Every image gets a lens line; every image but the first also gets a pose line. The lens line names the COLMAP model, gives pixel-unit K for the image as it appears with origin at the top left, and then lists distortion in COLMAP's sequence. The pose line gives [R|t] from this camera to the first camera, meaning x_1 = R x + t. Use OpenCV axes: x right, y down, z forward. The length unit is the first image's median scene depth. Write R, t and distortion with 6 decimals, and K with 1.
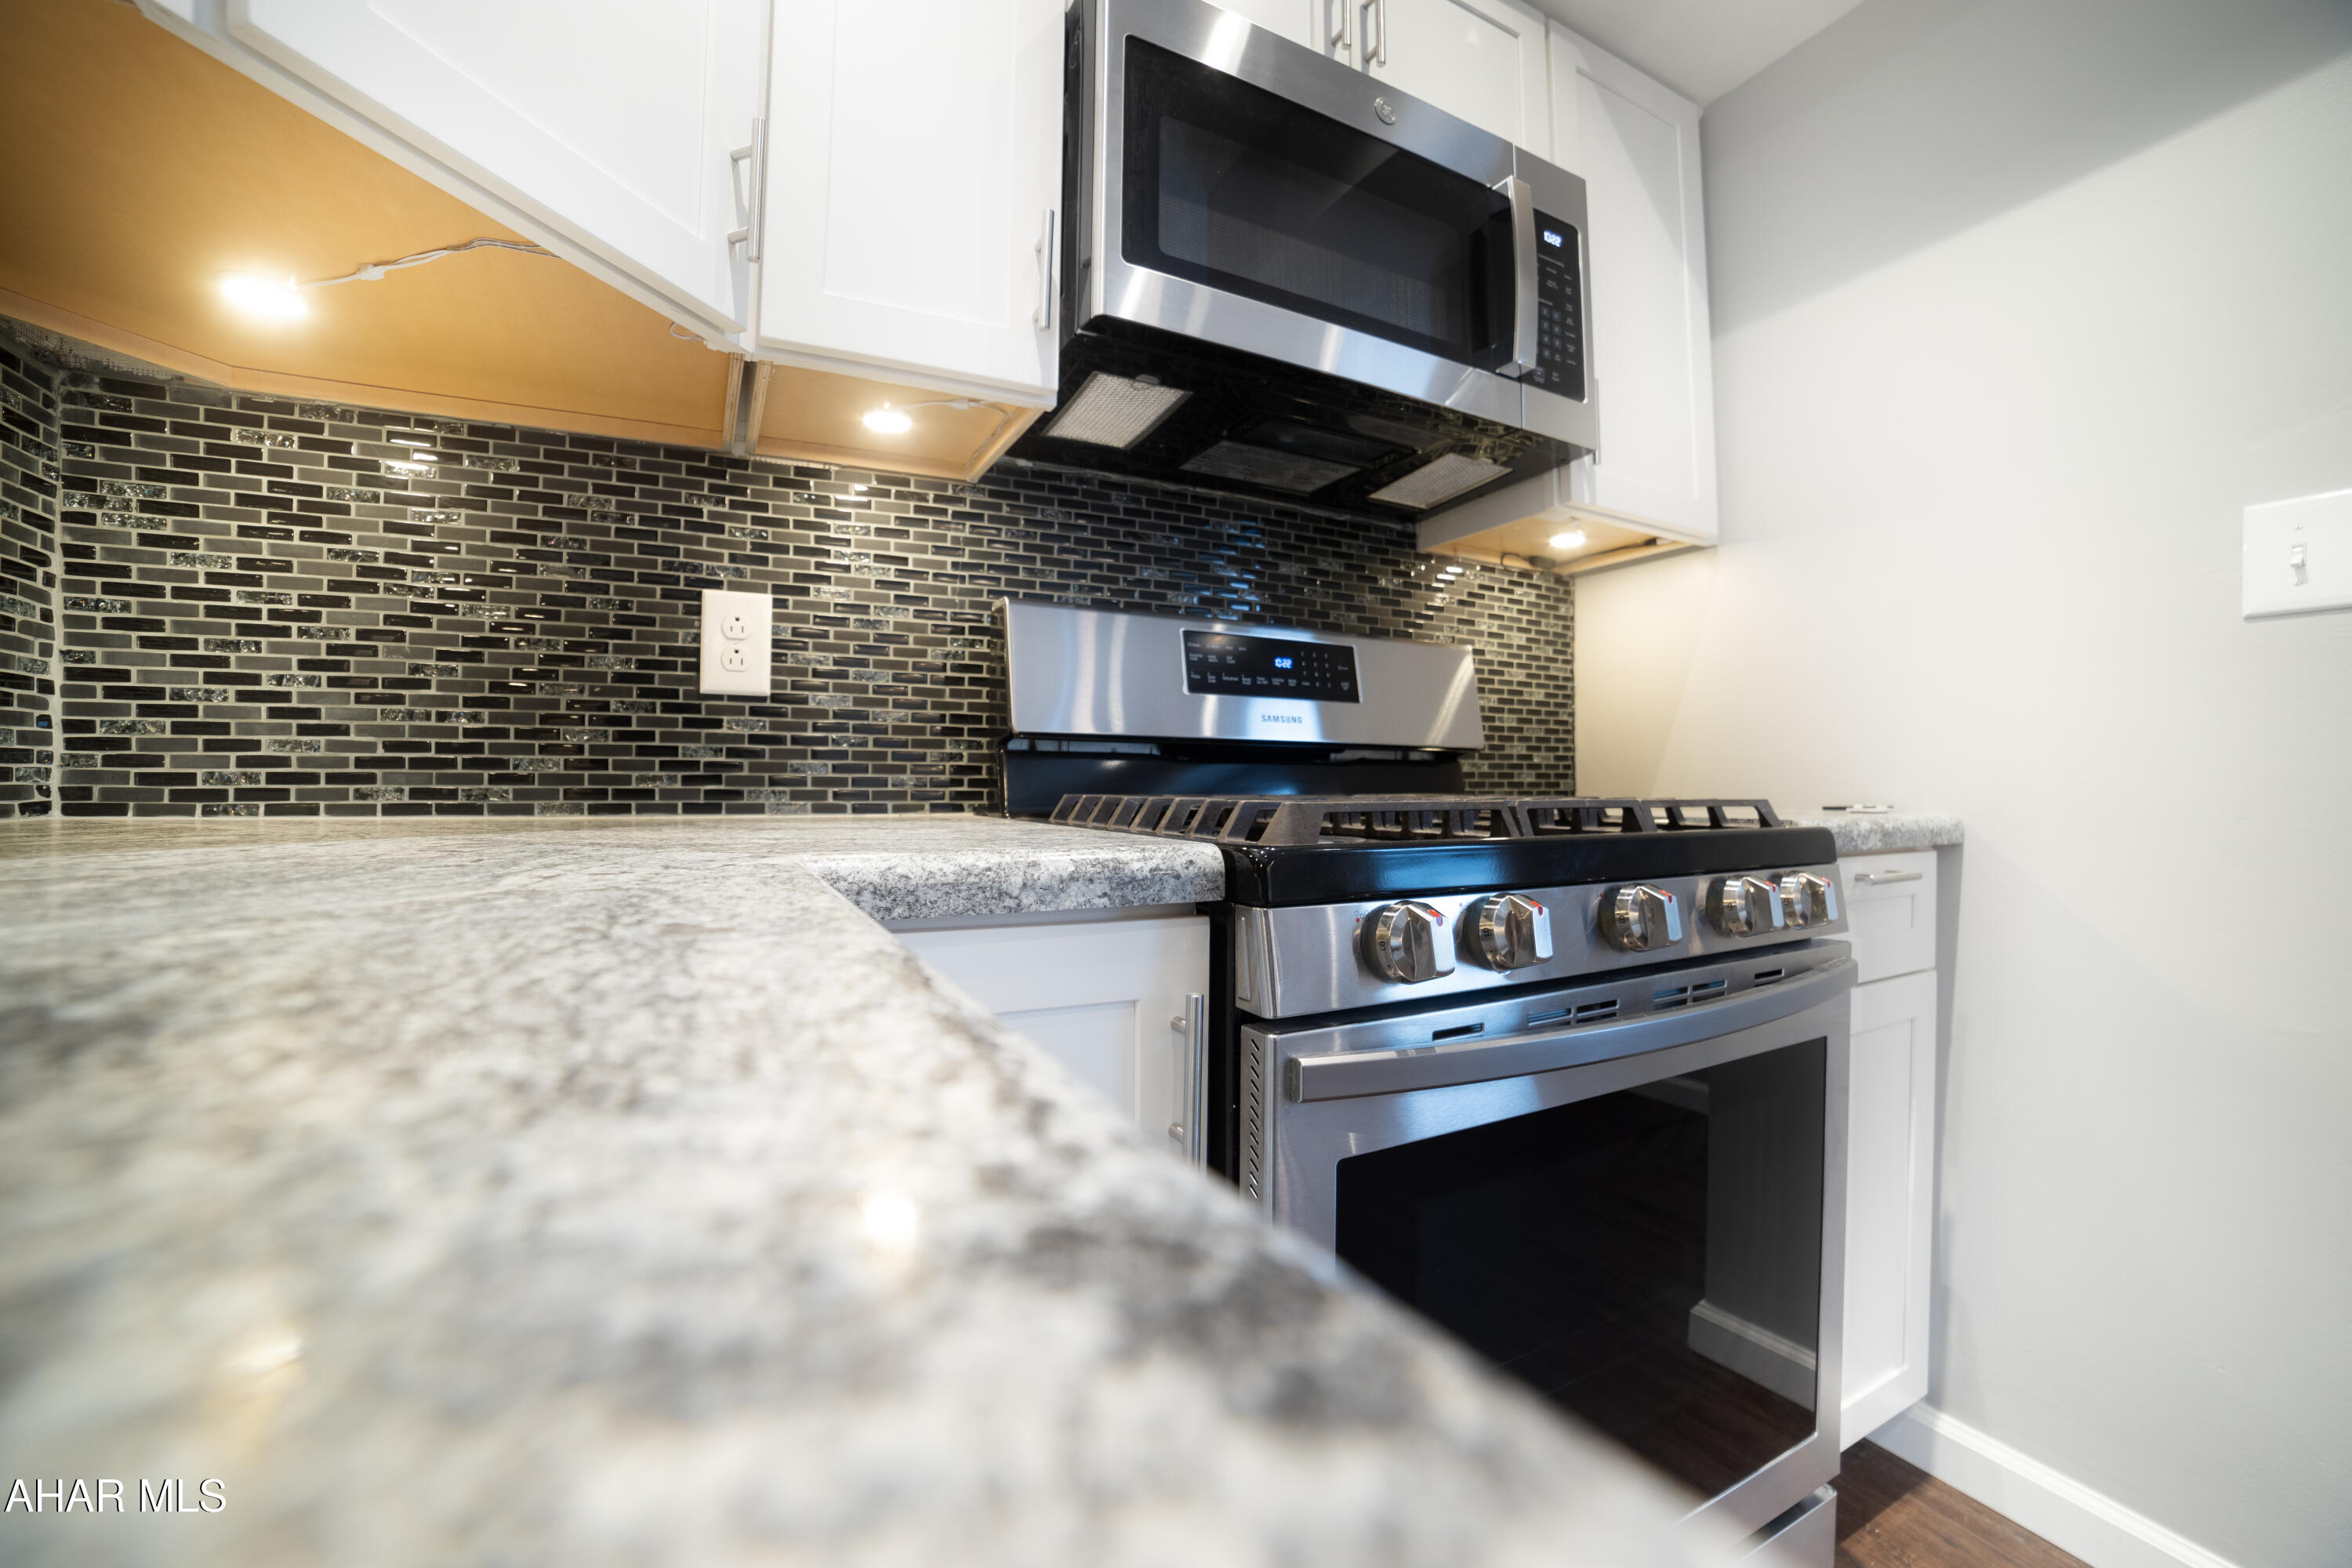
lens RADIAL K [[954.7, 0, 1172.2], [0, 954.7, 778.6], [0, 0, 1]] dist [-0.118406, 0.044967]
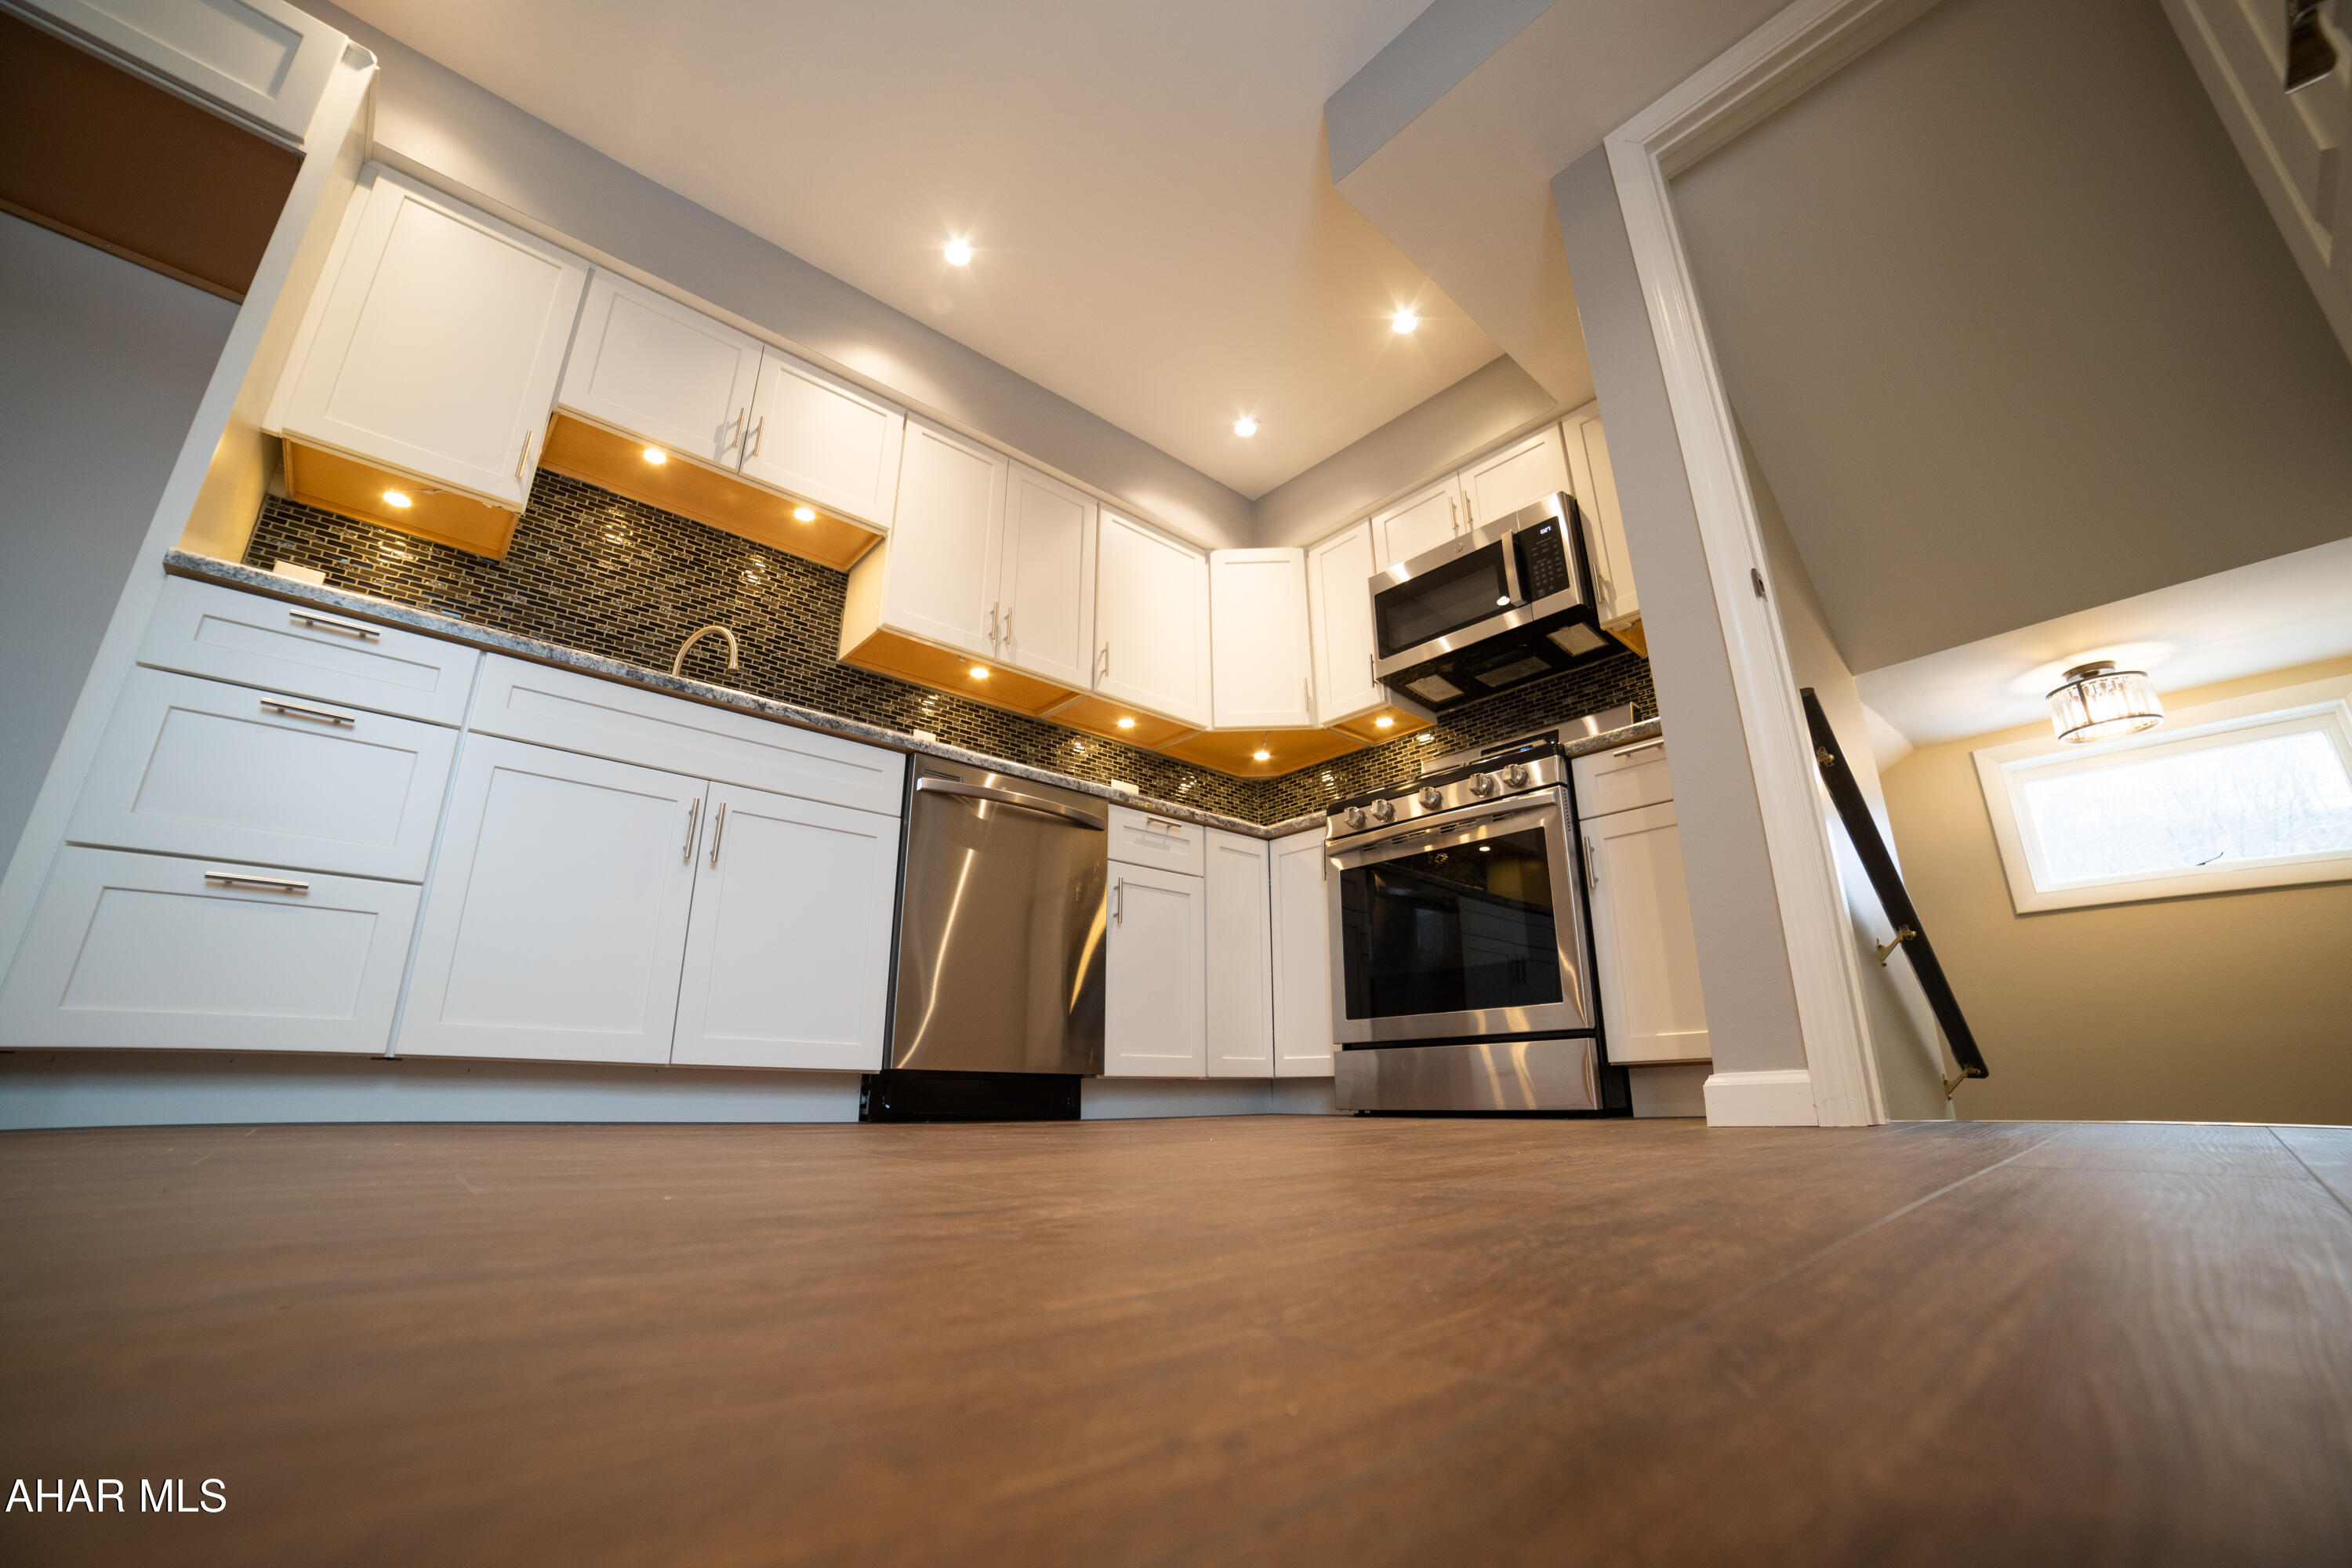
lens RADIAL K [[954.7, 0, 1172.2], [0, 954.7, 778.6], [0, 0, 1]] dist [-0.118406, 0.044967]
pose [[0.262855, -0.311357, -0.913216, 2.277388], [0.007295, 0.947114, -0.320815, 0.791229], [0.964808, 0.077666, 0.251225, -0.474867]]
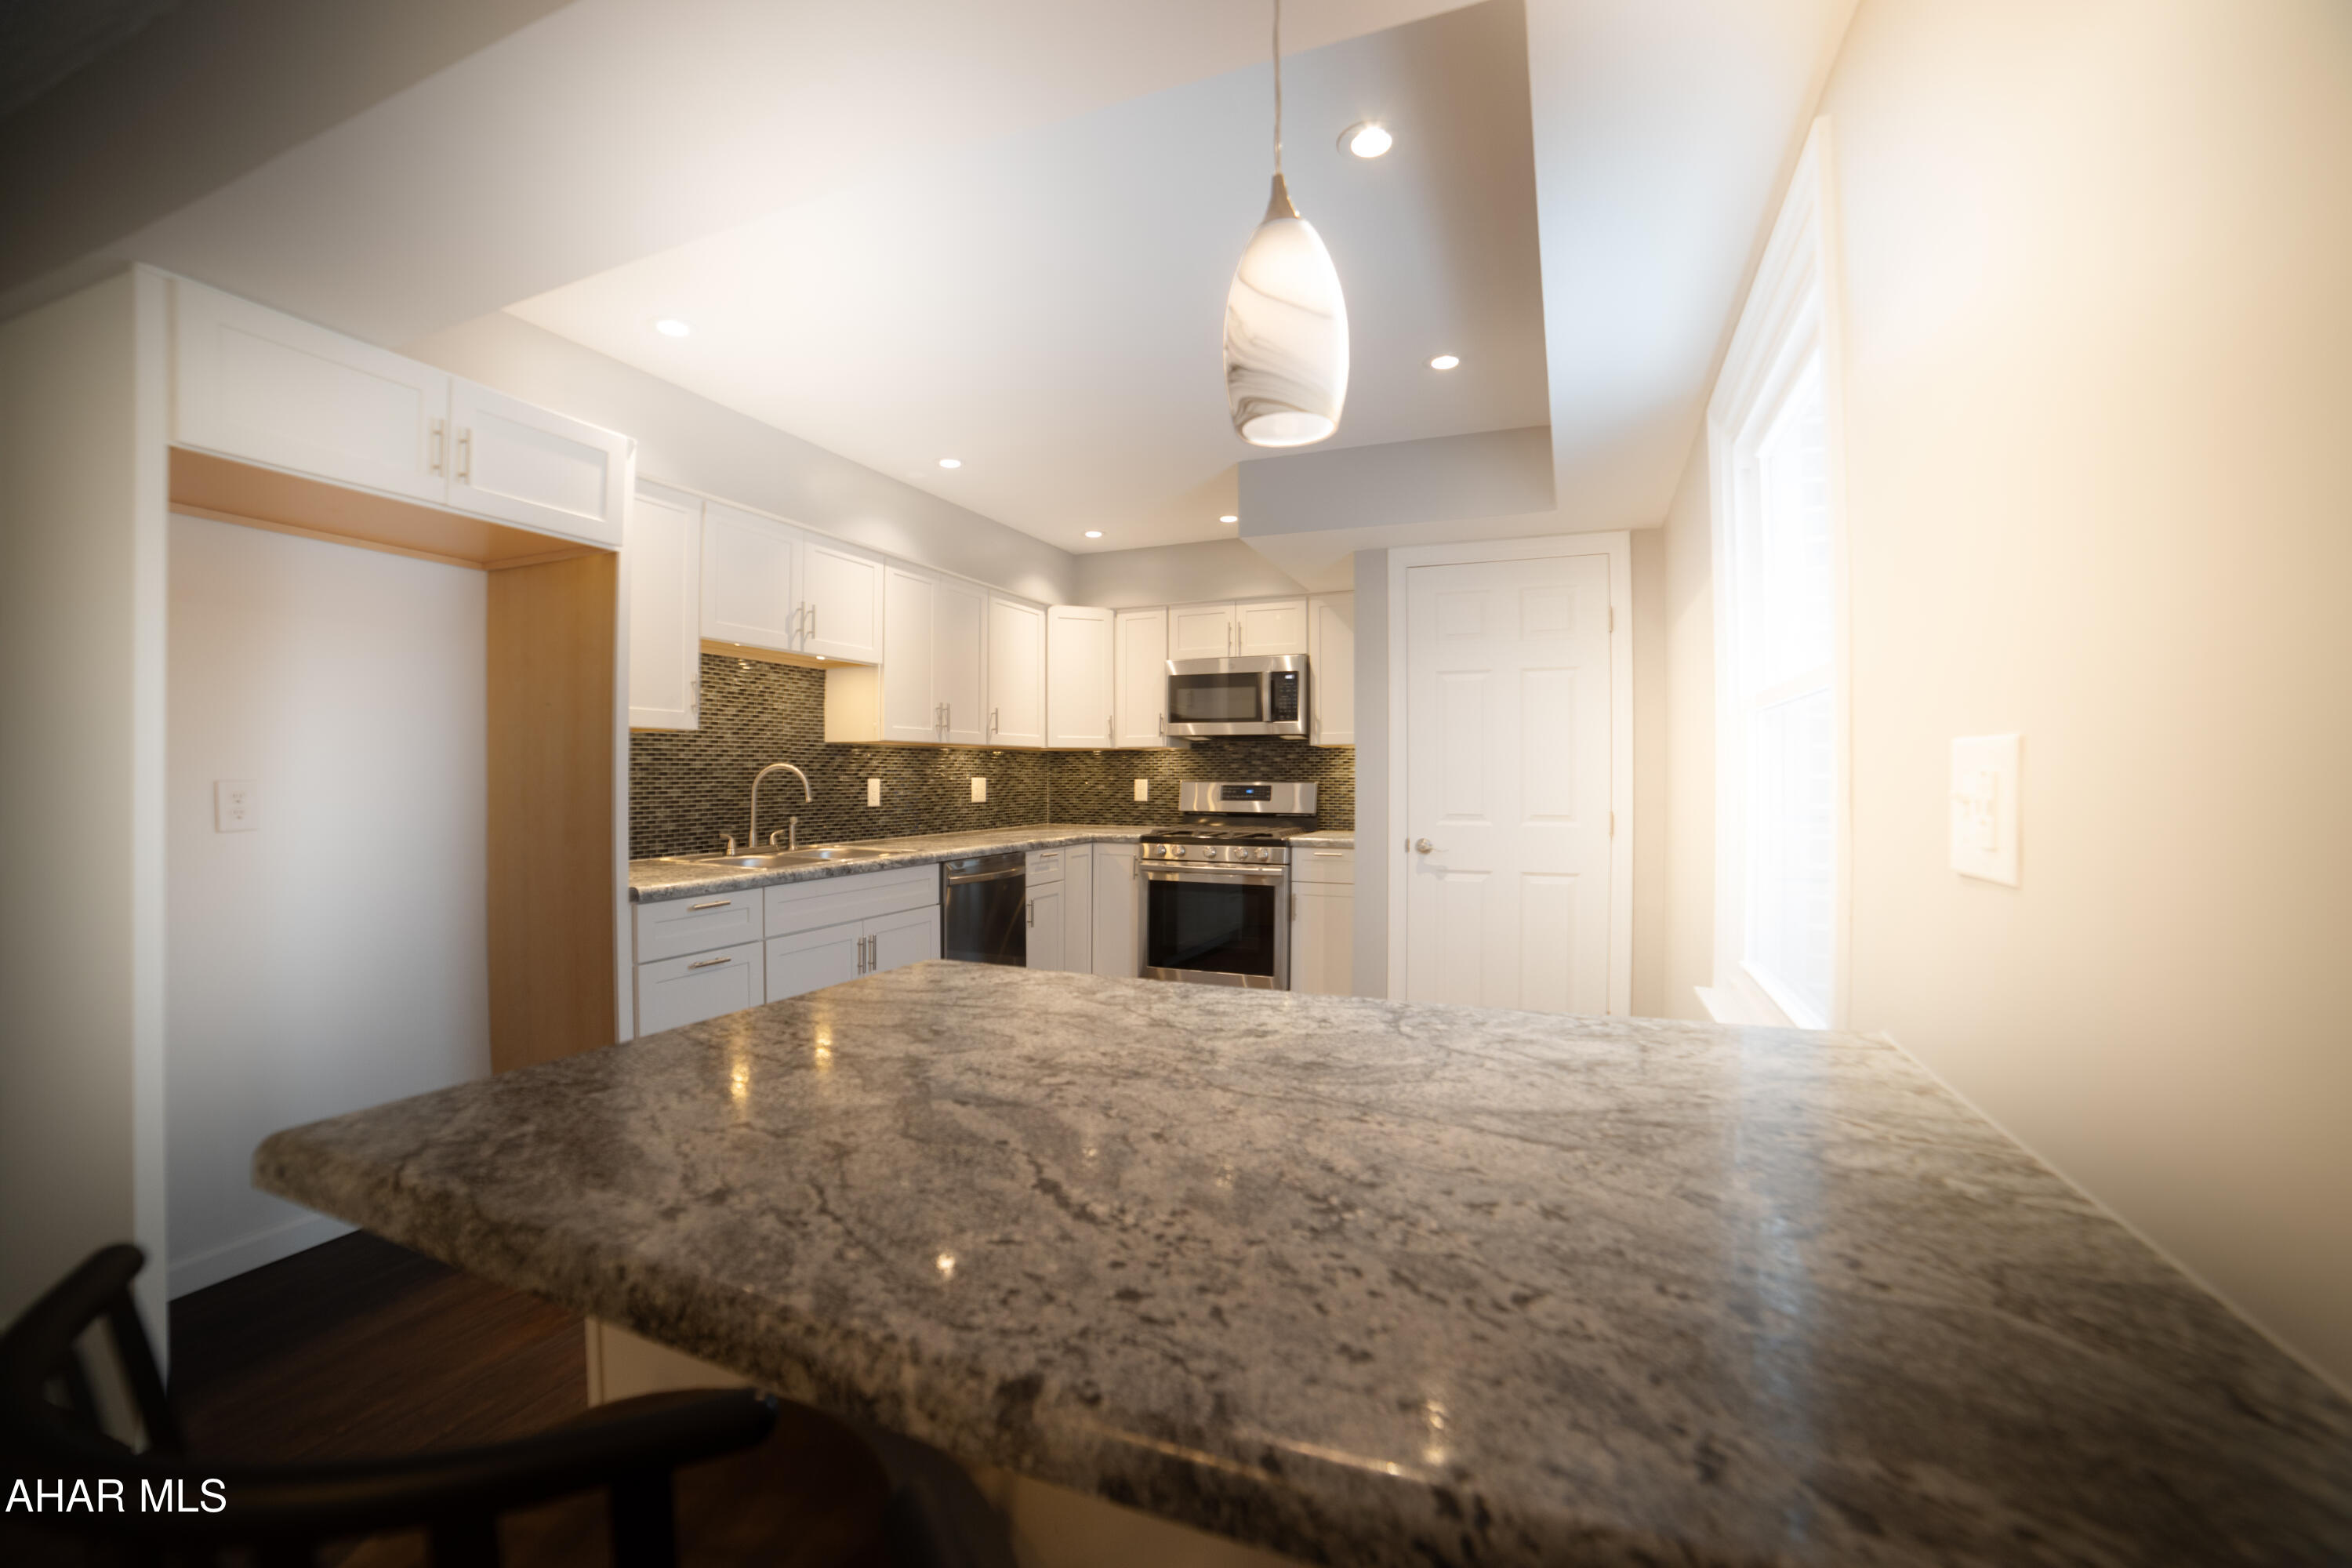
lens RADIAL K [[954.7, 0, 1172.2], [0, 954.7, 778.6], [0, 0, 1]] dist [-0.118406, 0.044967]
pose [[0.657320, -0.001979, -0.753609, 3.270212], [0.005229, 0.999984, 0.001935, -0.210868], [0.753593, -0.005212, 0.657321, -2.062988]]
